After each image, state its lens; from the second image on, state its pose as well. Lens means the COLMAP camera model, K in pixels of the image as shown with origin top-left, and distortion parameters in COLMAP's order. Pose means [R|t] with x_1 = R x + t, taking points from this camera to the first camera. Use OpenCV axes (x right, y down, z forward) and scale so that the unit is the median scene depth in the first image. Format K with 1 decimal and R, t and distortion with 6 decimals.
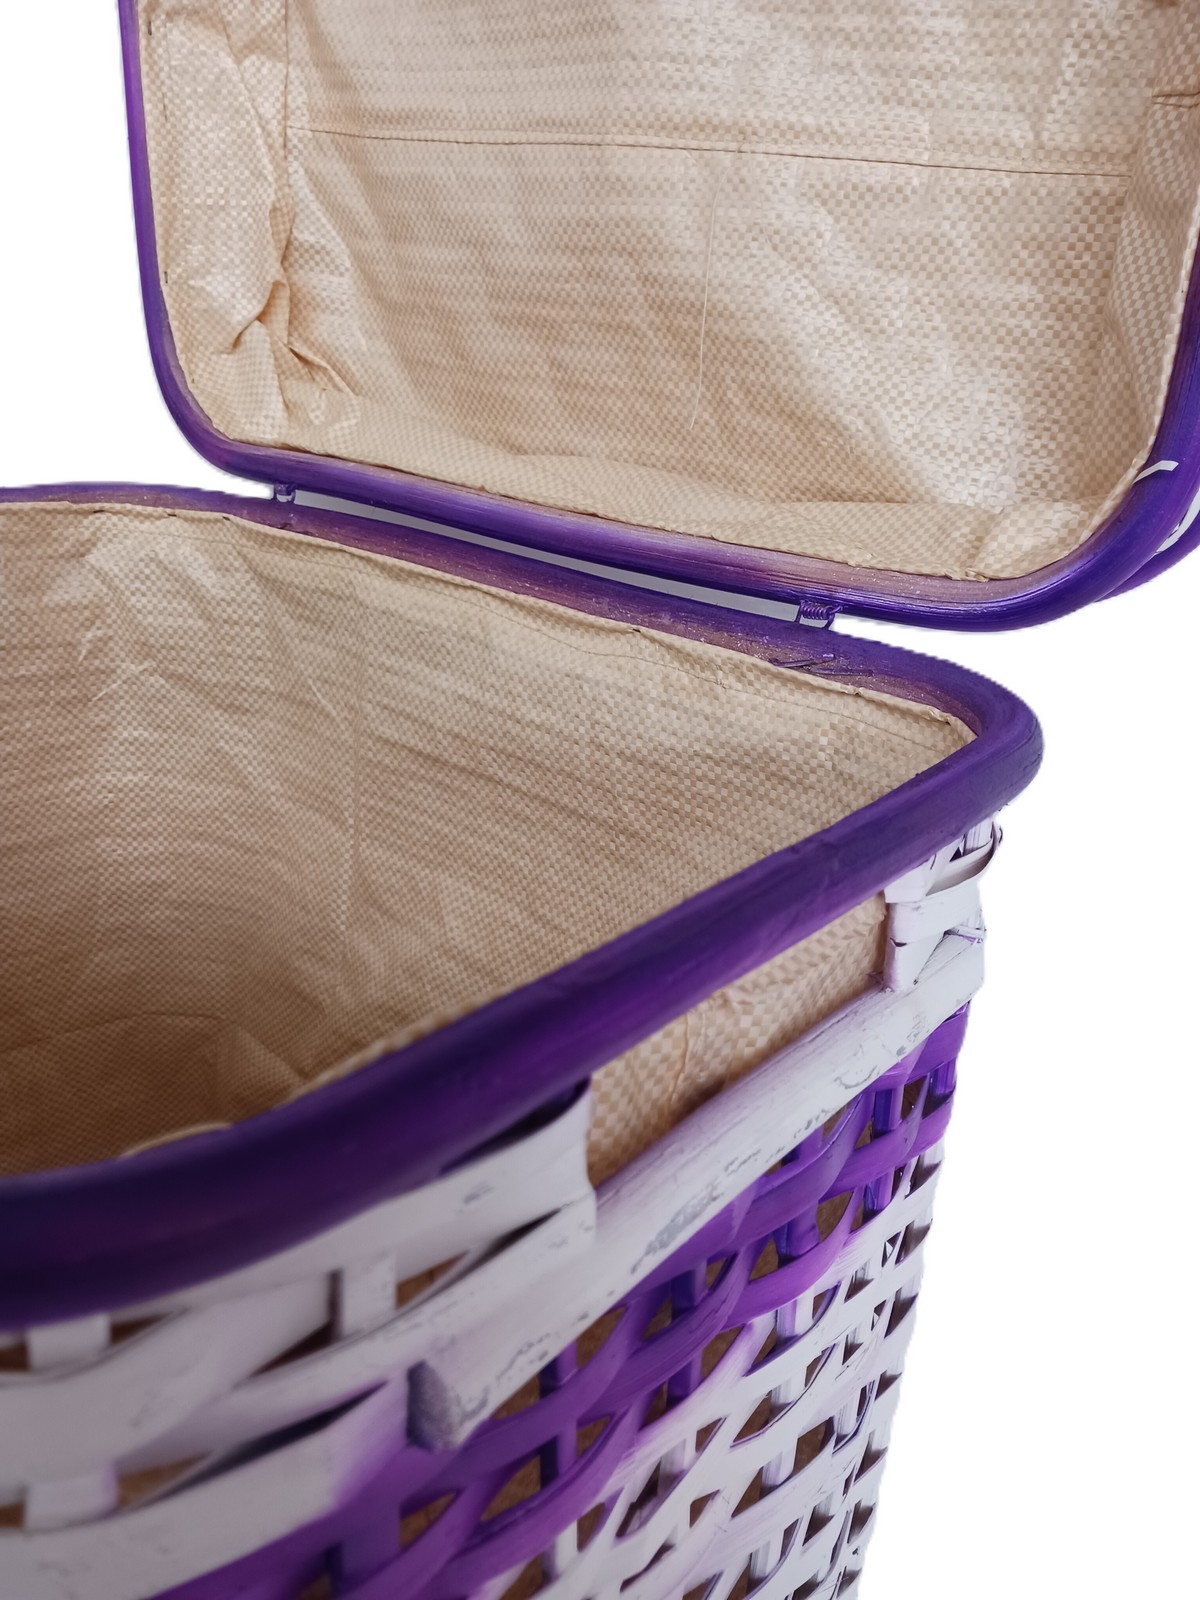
lens RADIAL K [[1248.3, 0, 586.1], [0, 1248.3, 788.8], [0, 0, 1]] dist [-0.011806, 0.042906]
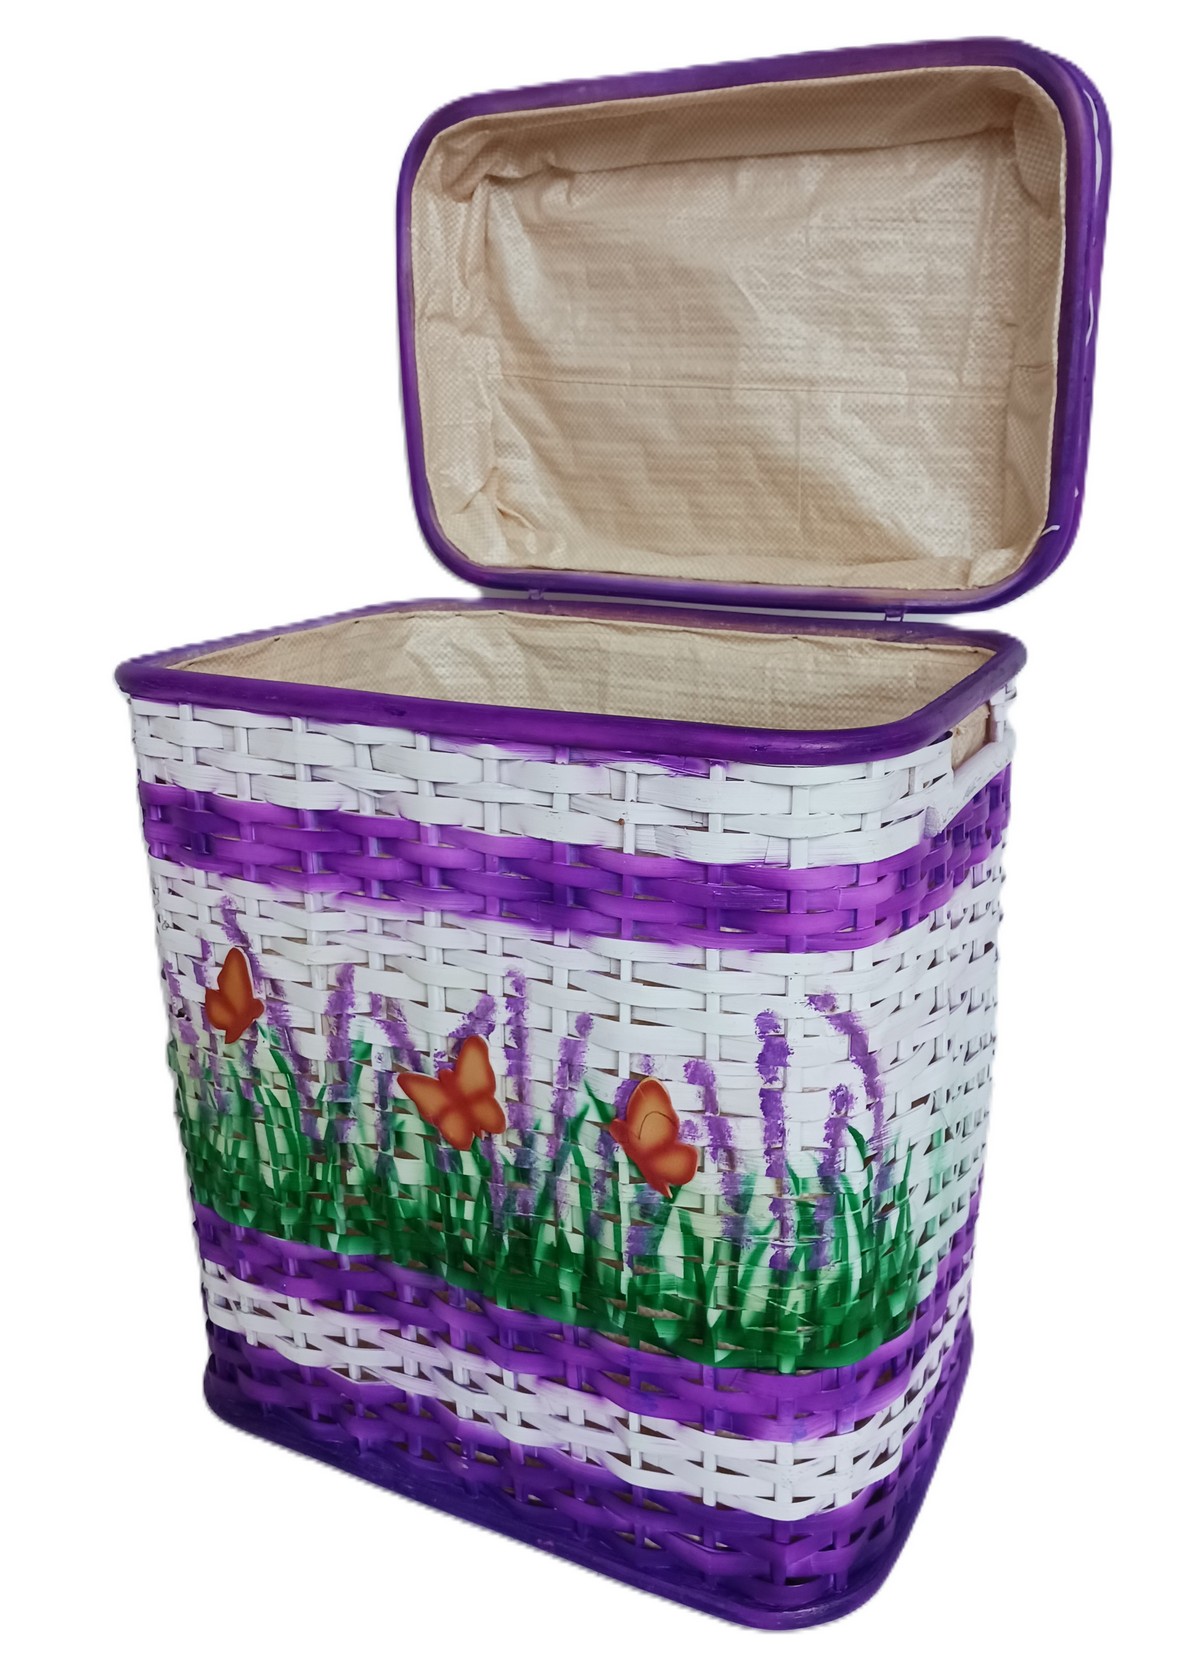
lens RADIAL K [[1394.4, 0, 604.4], [0, 1394.4, 839.8], [0, 0, 1]] dist [0.077994, -0.019826]
pose [[0.971447, -0.133897, 0.195864, -0.714153], [0.146258, 0.987982, -0.050007, 0.247449], [-0.186814, 0.077226, 0.979355, -1.044424]]
